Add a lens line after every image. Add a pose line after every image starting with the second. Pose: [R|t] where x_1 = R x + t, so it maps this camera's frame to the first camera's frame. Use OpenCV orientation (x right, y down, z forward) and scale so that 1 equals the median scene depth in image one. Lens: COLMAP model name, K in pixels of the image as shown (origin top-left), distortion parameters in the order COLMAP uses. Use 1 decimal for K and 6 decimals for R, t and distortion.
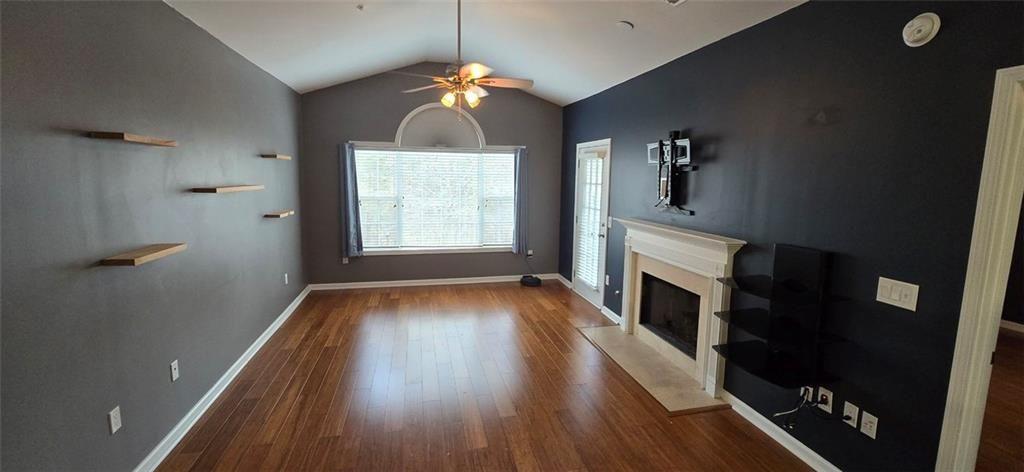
lens RADIAL K [[420.3, 0, 513.3], [0, 420.3, 228.8], [0, 0, 1]] dist [-0.002979, 0.000166]
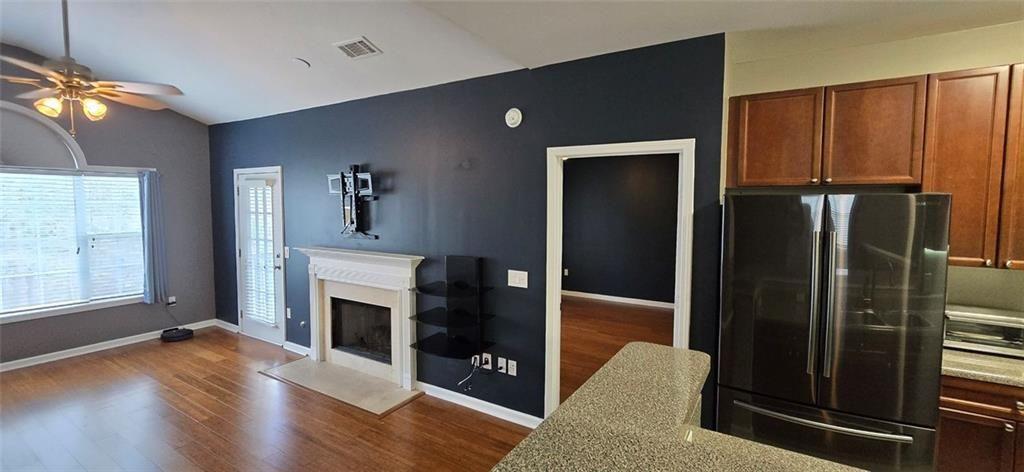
lens RADIAL K [[420.3, 0, 512.6], [0, 420.3, 227.6], [0, 0, 1]] dist [-0.002979, 0.000166]
pose [[0.703770, -0.052850, 0.708459, -0.095557], [0.095146, 0.995257, -0.020272, -0.003772], [-0.704028, 0.081674, 0.705460, -0.055692]]
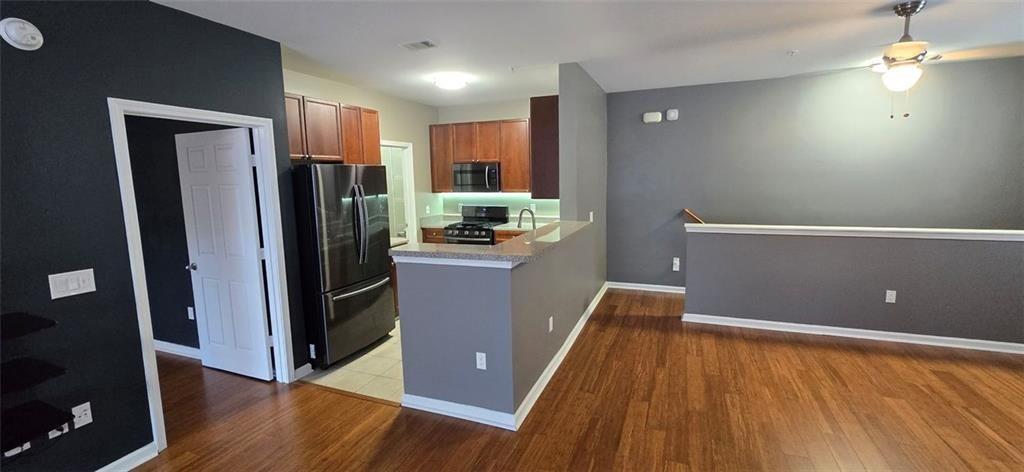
lens RADIAL K [[420.3, 0, 522.6], [0, 420.3, 224.7], [0, 0, 1]] dist [-0.002979, 0.000166]
pose [[-0.827786, -0.065693, 0.557185, -0.279389], [0.076911, 0.970458, 0.228682, -0.066349], [-0.555748, 0.232153, -0.798279, 0.529593]]
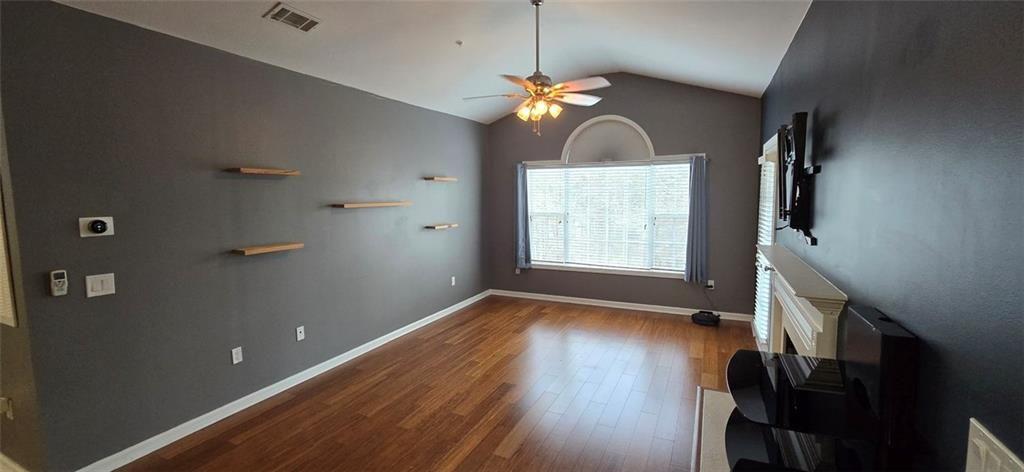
lens RADIAL K [[420.3, 0, 517.4], [0, 420.3, 232.0], [0, 0, 1]] dist [-0.002979, 0.000166]
pose [[0.787161, 0.037177, -0.615627, 0.366875], [-0.057537, 0.998255, -0.013285, -0.014868], [0.614058, 0.045879, 0.787926, 0.189977]]
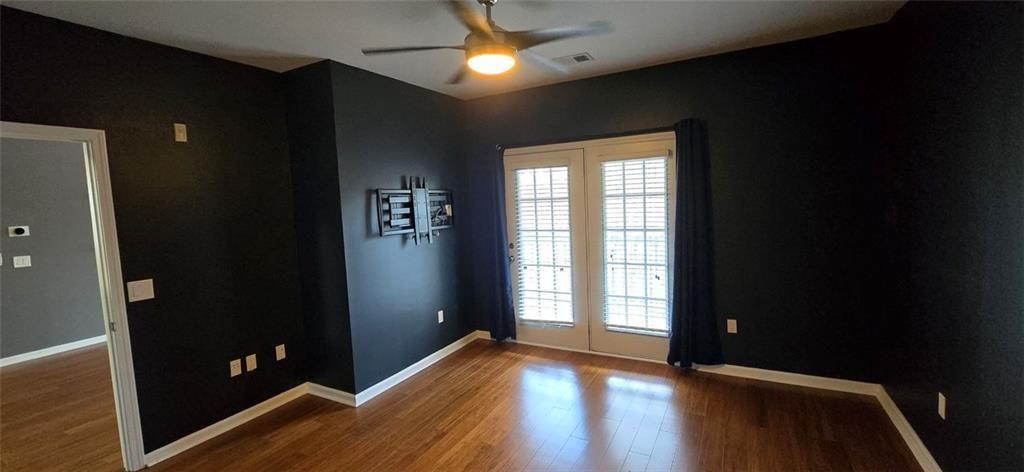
lens RADIAL K [[420.3, 0, 517.6], [0, 420.3, 233.8], [0, 0, 1]] dist [-0.002979, 0.000166]
pose [[0.747737, 0.013567, -0.663856, 1.224022], [-0.034759, 0.999220, -0.018731, -0.014800], [0.663084, 0.037081, 0.747626, 0.326946]]
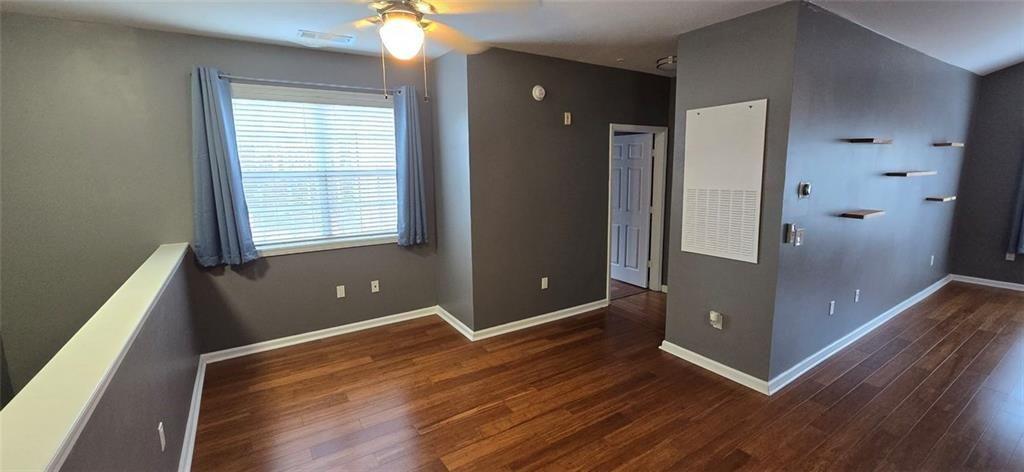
lens RADIAL K [[420.3, 0, 515.5], [0, 420.3, 228.2], [0, 0, 1]] dist [-0.002979, 0.000166]
pose [[0.345679, 0.123941, -0.930132, 0.075061], [-0.098098, 0.990580, 0.095539, 0.046324], [0.933211, 0.058218, 0.354581, -0.400240]]
